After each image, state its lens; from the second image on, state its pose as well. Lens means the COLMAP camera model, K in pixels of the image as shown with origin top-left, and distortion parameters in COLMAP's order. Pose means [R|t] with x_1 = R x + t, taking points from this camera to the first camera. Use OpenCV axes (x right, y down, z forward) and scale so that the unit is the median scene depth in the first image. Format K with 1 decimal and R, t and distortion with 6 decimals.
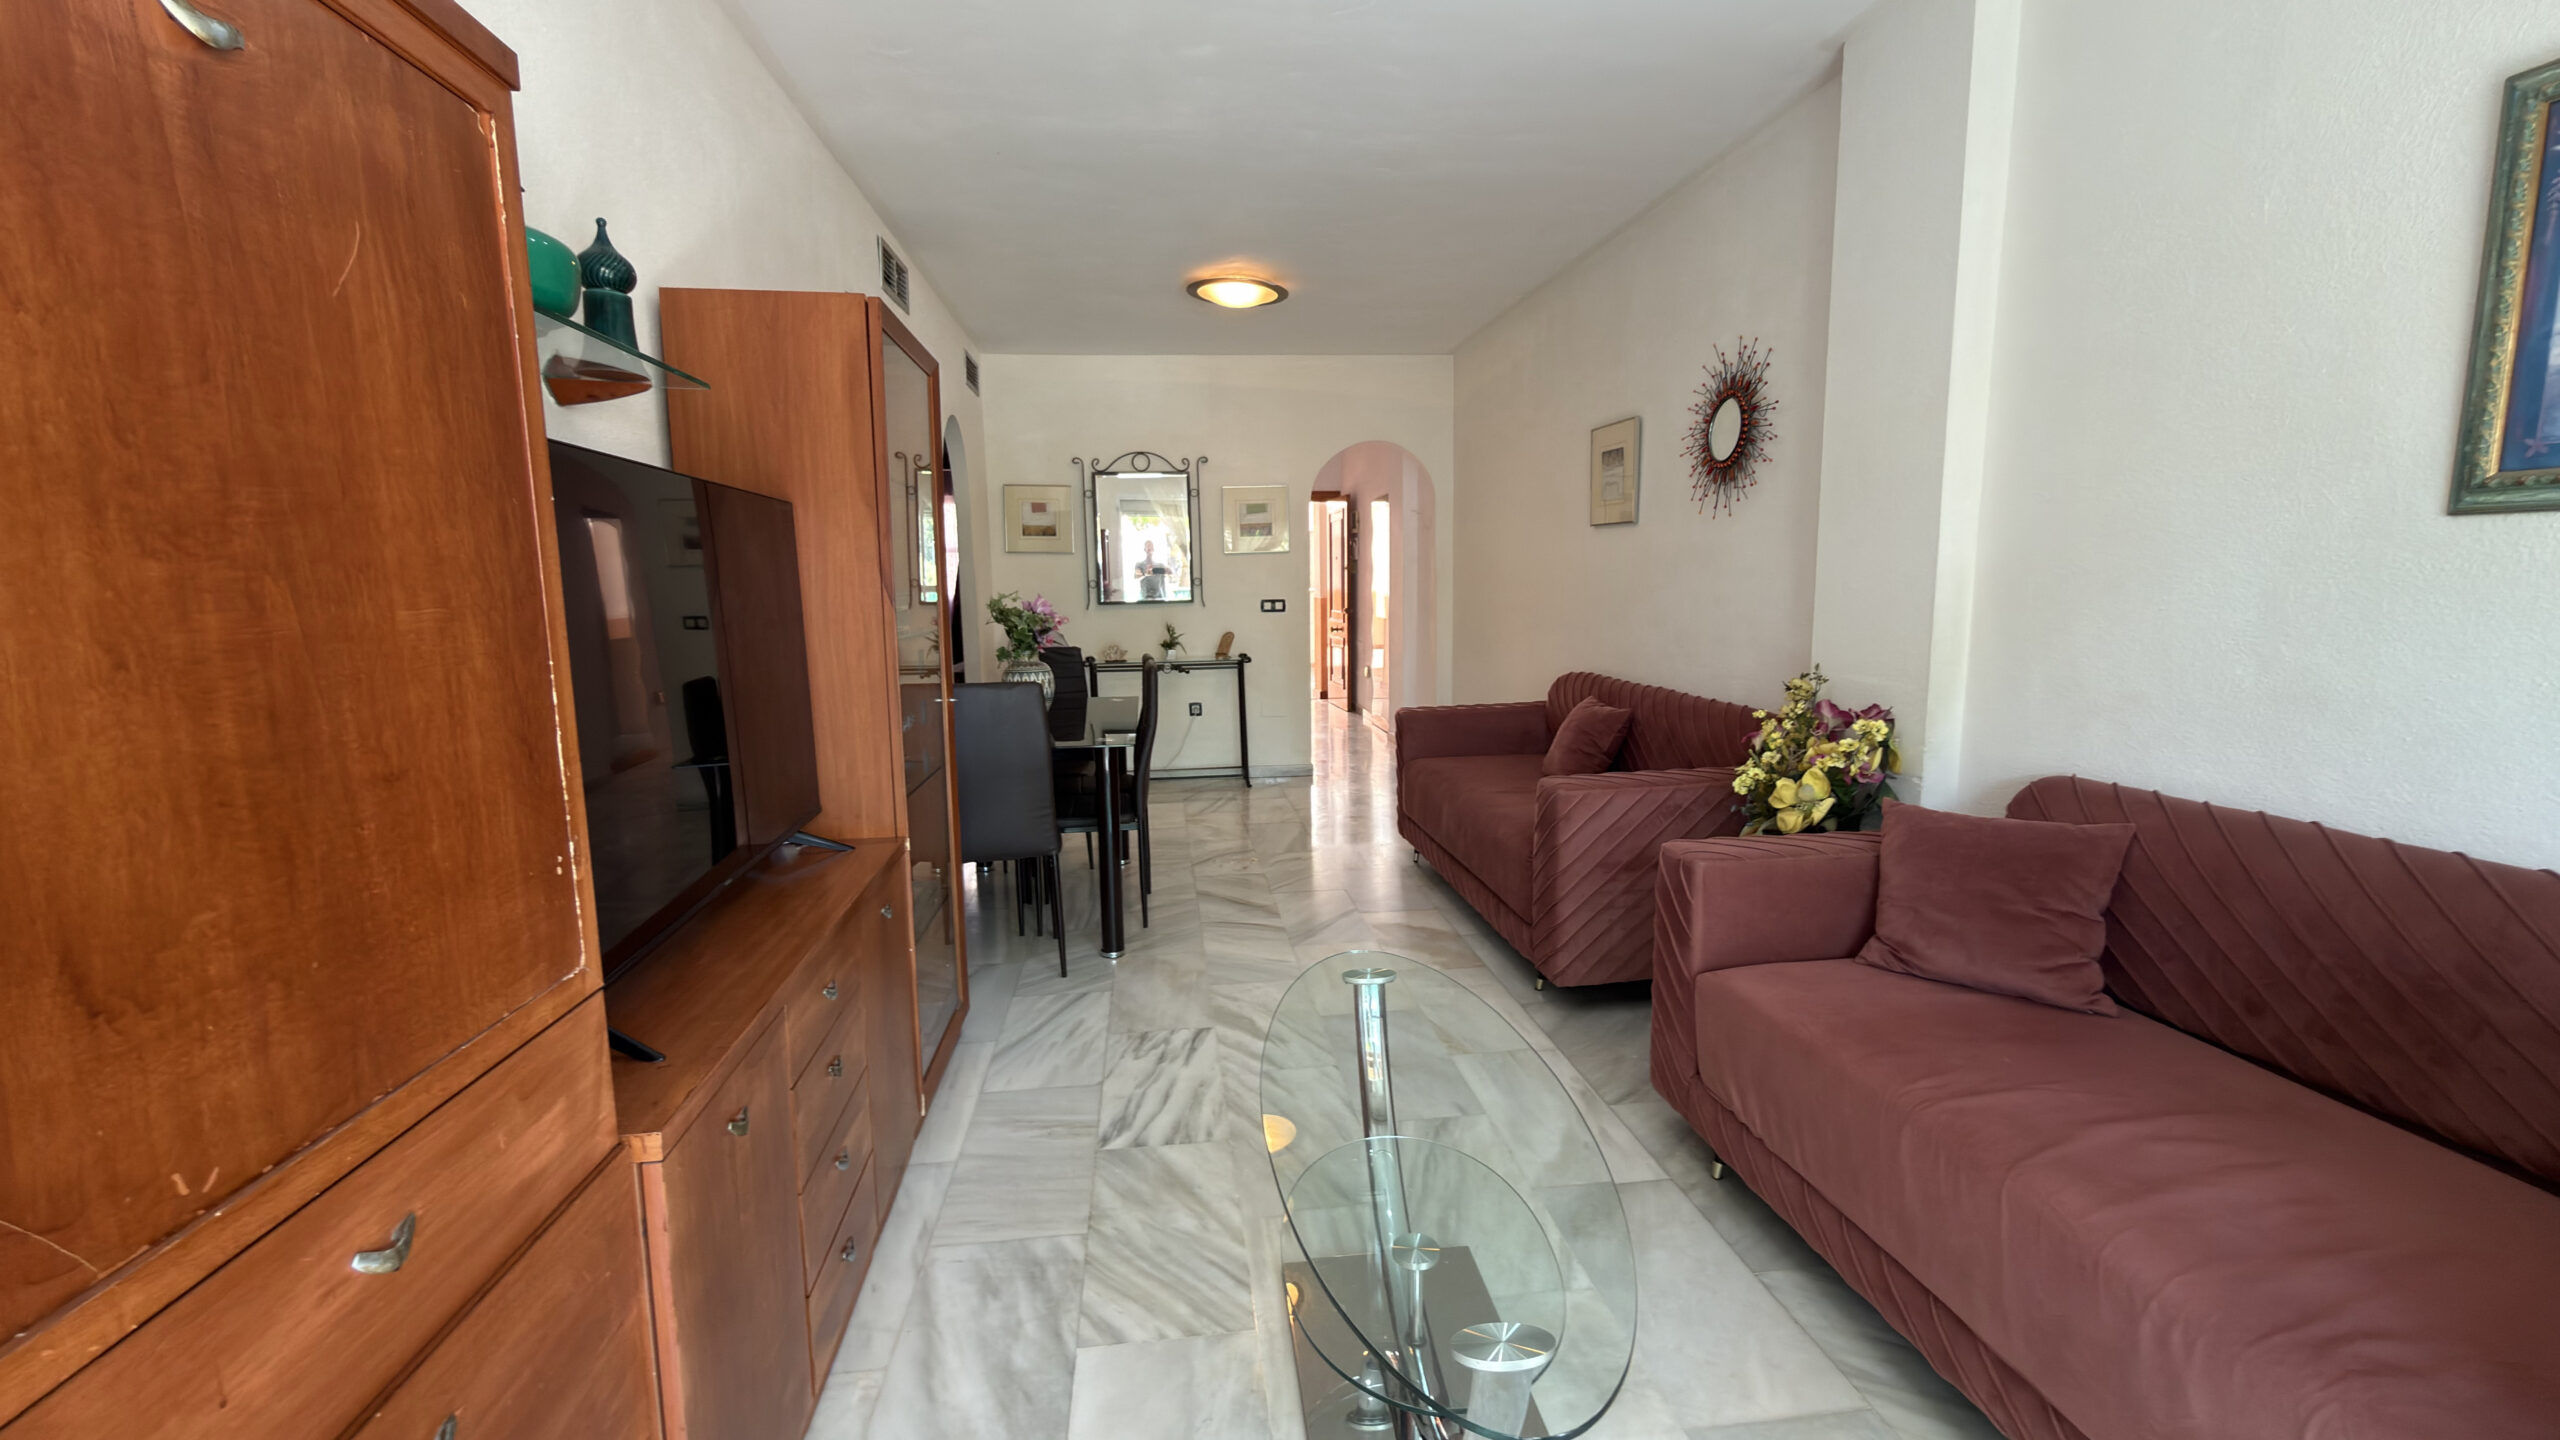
lens RADIAL K [[1020.7, 0, 1279.1], [0, 1020.7, 714.3], [0, 0, 1]] dist [-0.005193, 0.001757]
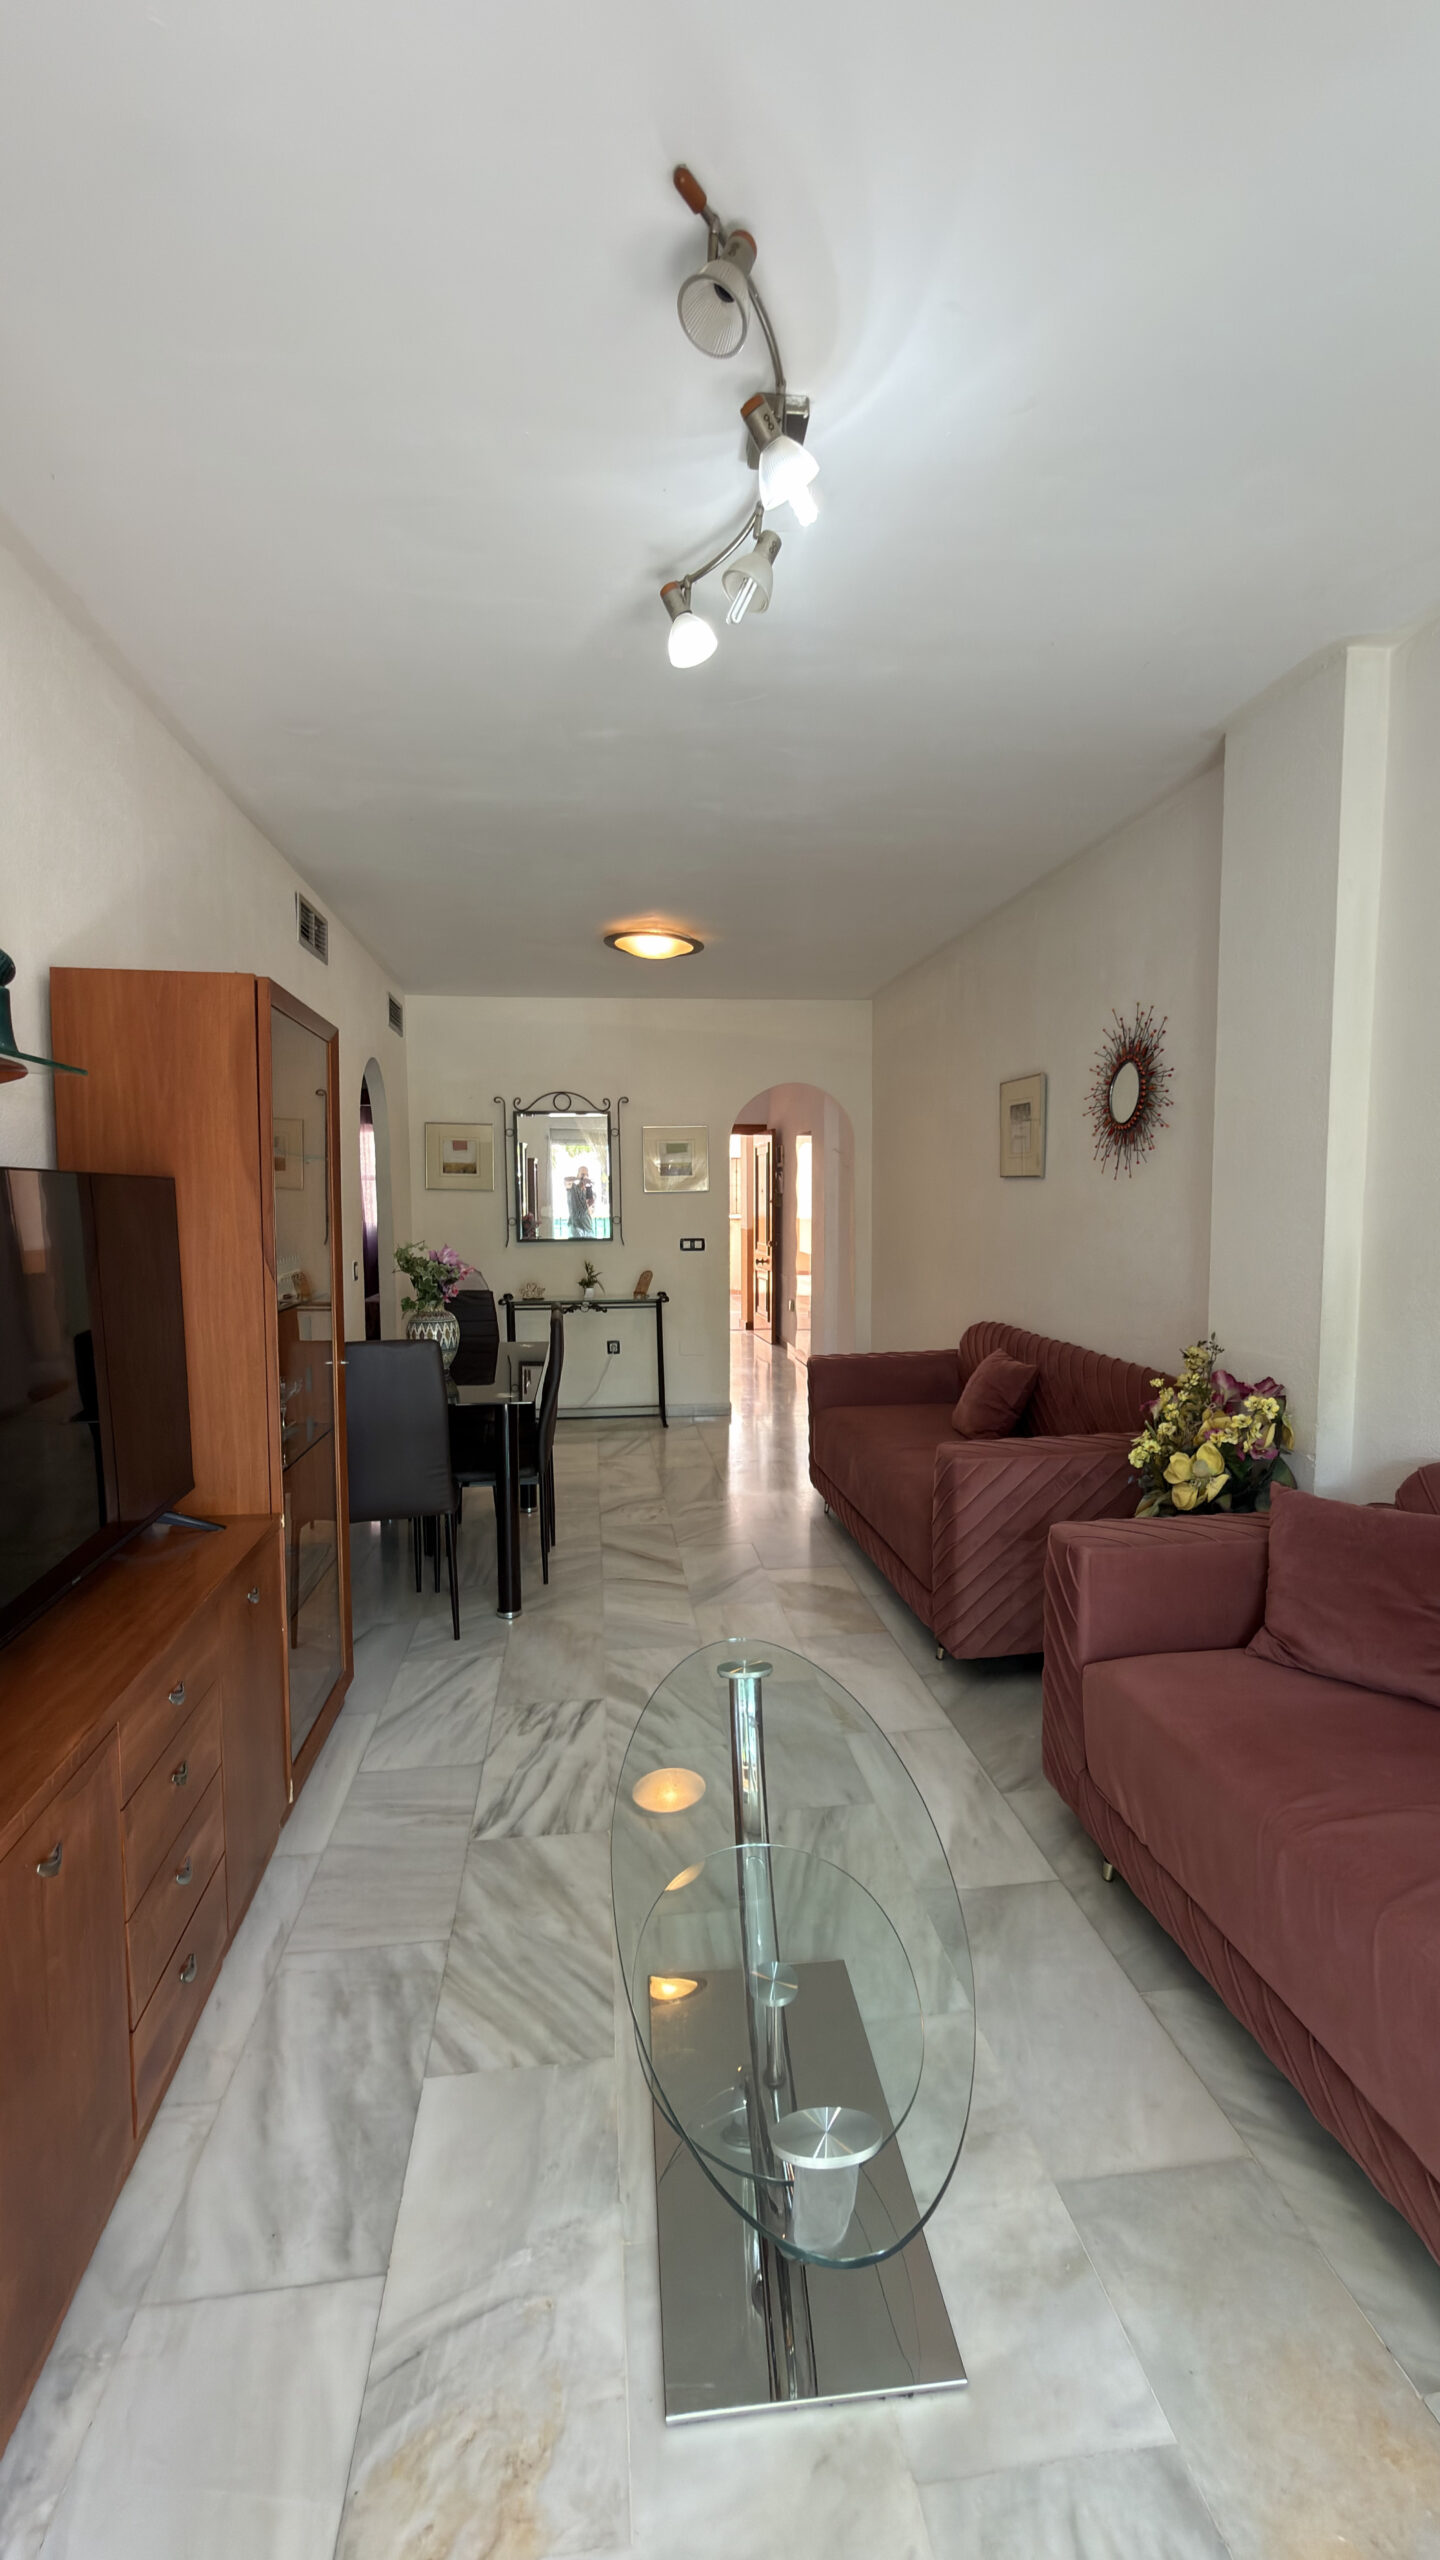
lens RADIAL K [[1020.7, 0, 719.7], [0, 1020.7, 1273.0], [0, 0, 1]] dist [-0.005193, 0.001757]
pose [[0.999937, 0.009539, 0.005889, 0.044018], [-0.009162, 0.998097, -0.060979, -0.049182], [-0.006460, 0.060921, 0.998122, 0.003392]]
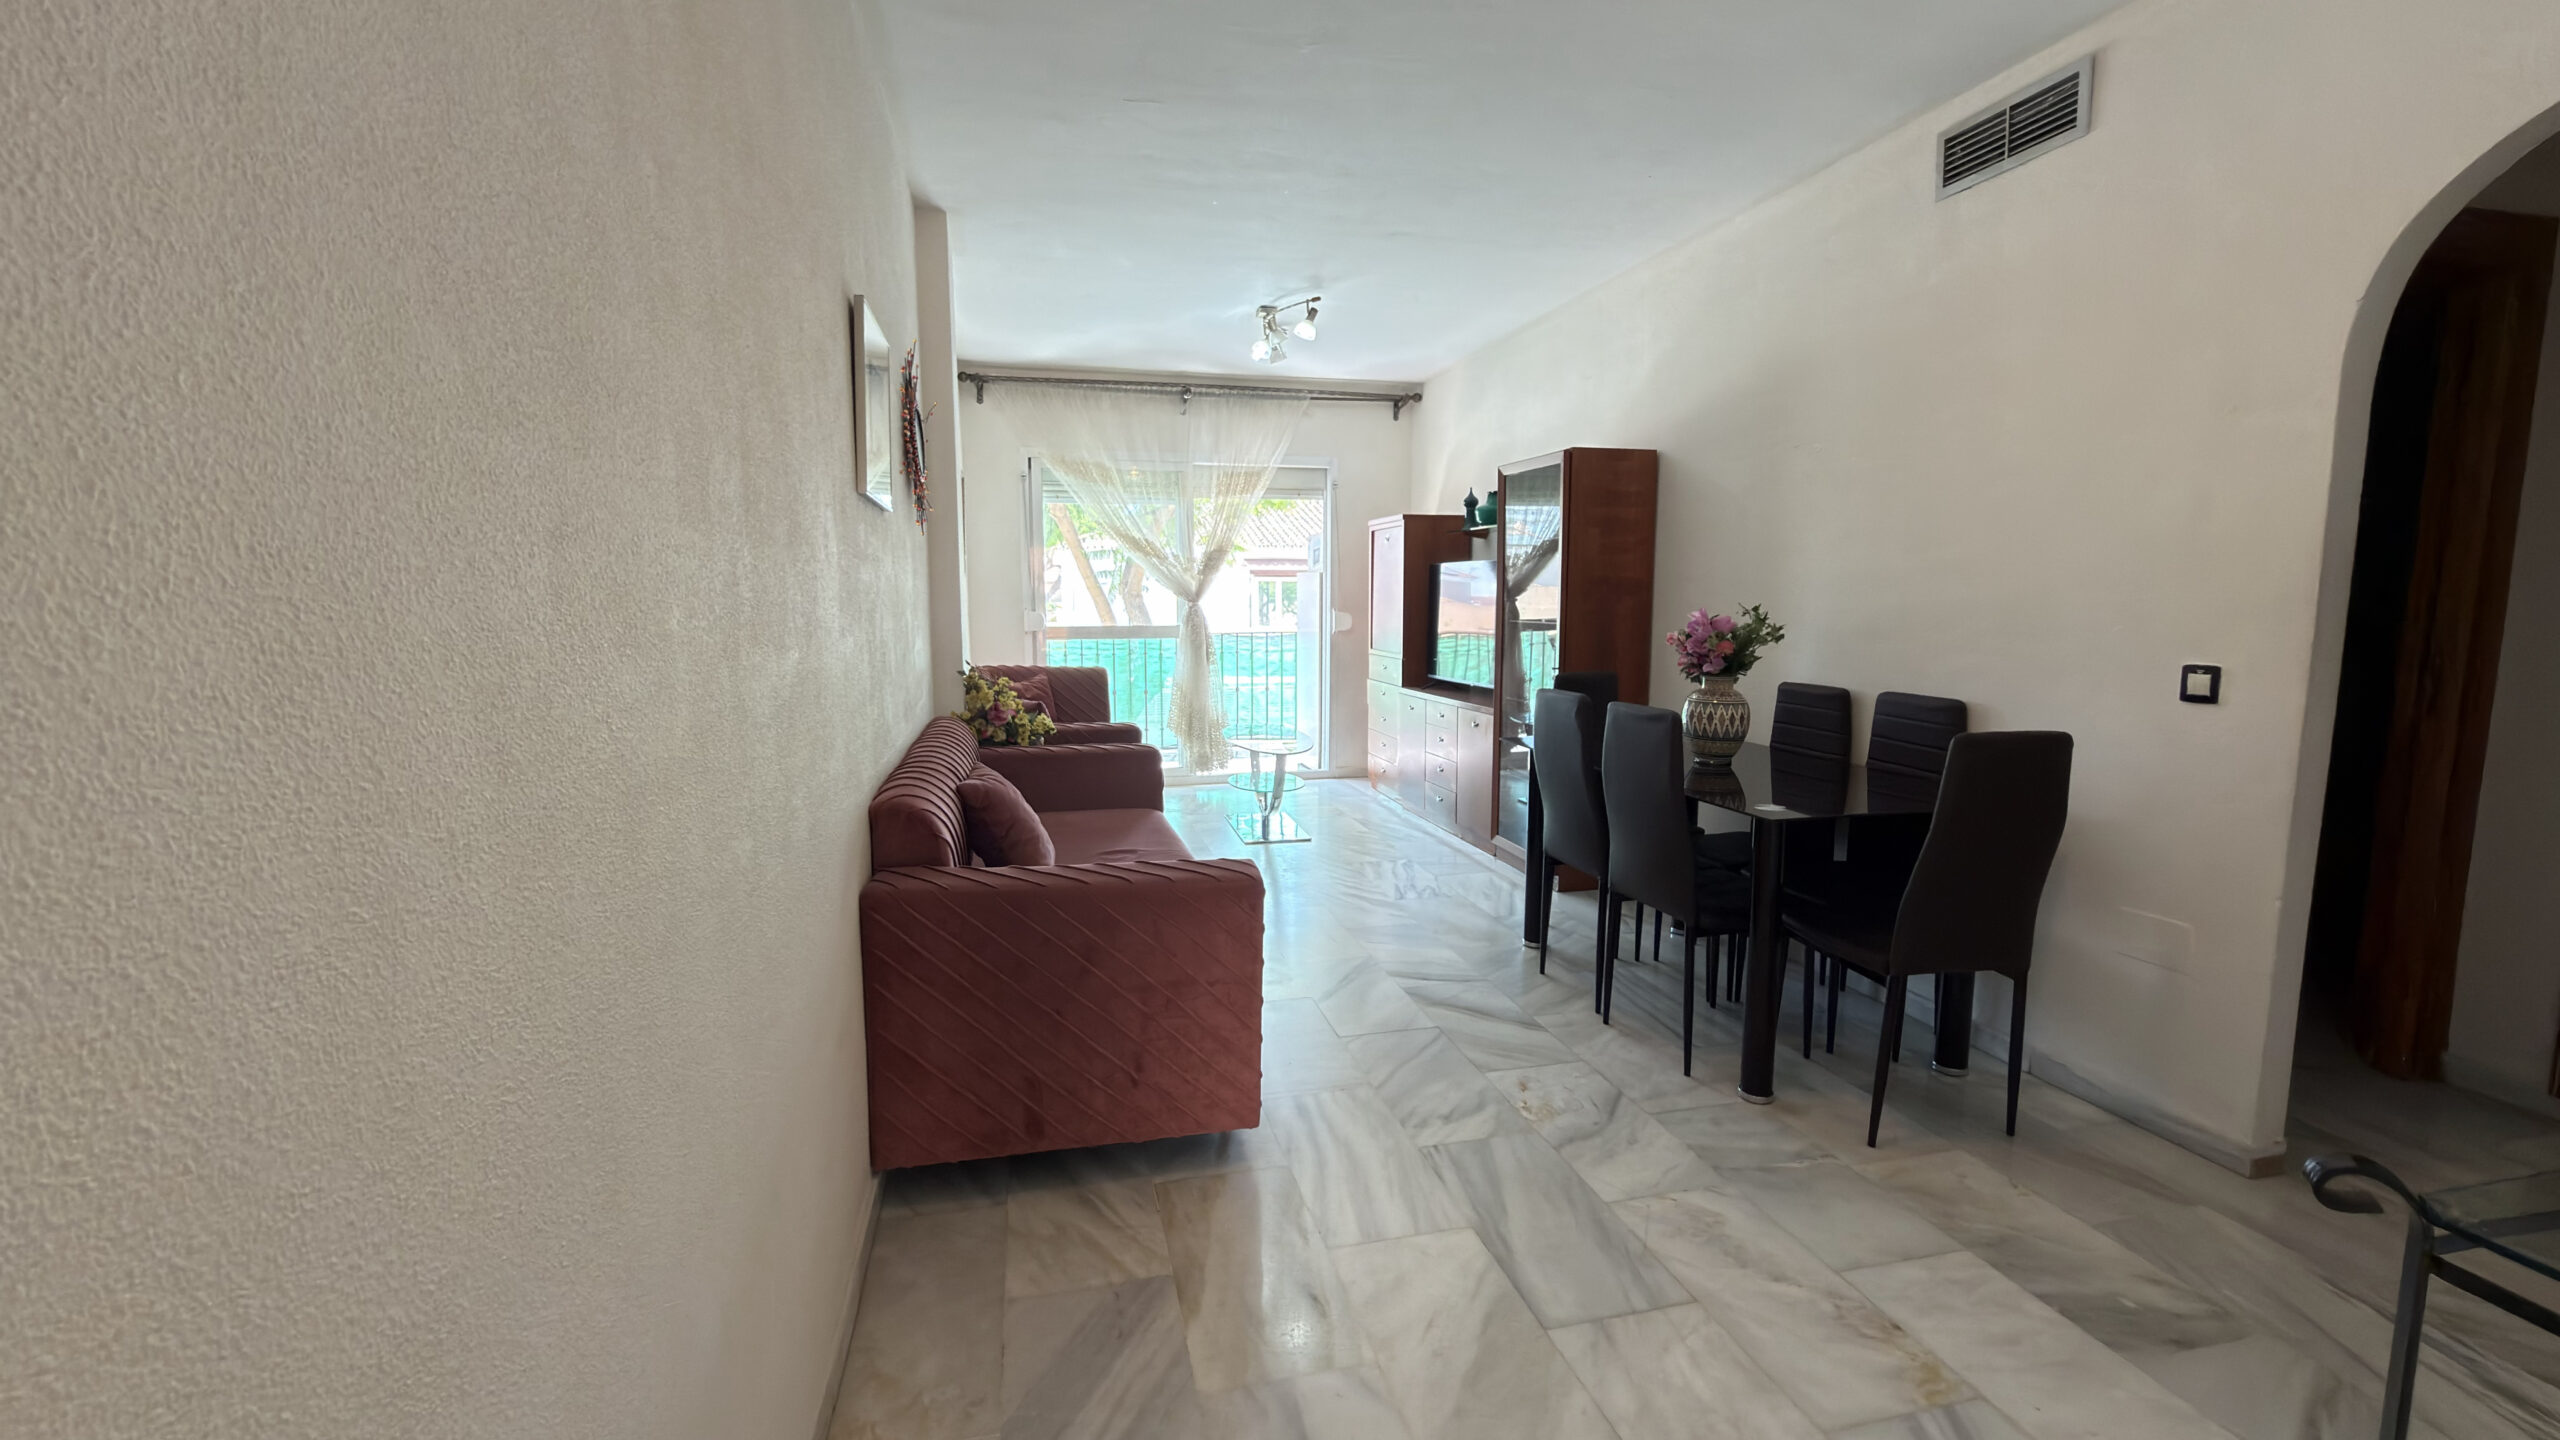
lens RADIAL K [[1020.7, 0, 1294.0], [0, 1020.7, 711.5], [0, 0, 1]] dist [-0.005193, 0.001757]
pose [[-0.991386, 0.028940, -0.127733, 0.312310], [-0.002834, 0.970312, 0.241839, -0.374540], [0.130939, 0.240118, -0.961872, 2.817788]]
